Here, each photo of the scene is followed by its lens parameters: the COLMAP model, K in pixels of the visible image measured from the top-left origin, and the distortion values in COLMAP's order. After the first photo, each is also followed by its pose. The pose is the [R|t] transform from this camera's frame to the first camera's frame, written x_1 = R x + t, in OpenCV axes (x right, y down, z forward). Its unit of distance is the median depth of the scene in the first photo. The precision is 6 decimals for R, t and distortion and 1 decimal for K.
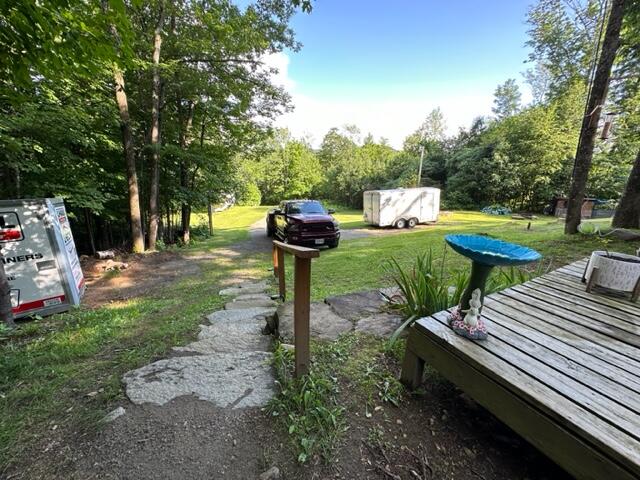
lens RADIAL K [[256.0, 0, 323.3], [0, 256.0, 239.8], [0, 0, 1]] dist [-0.001648, 0.000420]
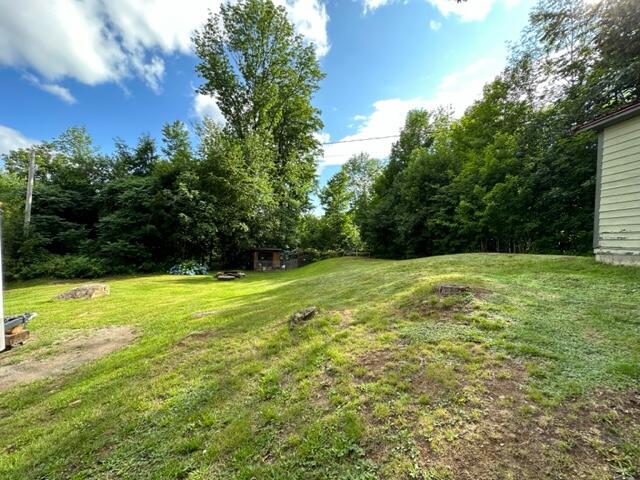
lens RADIAL K [[256.0, 0, 322.1], [0, 256.0, 239.4], [0, 0, 1]] dist [-0.001648, 0.000420]
pose [[0.434408, 0.013285, 0.900618, 0.209211], [0.179997, 0.978442, -0.101254, -0.058279], [-0.882548, 0.206094, 0.422652, 0.372128]]
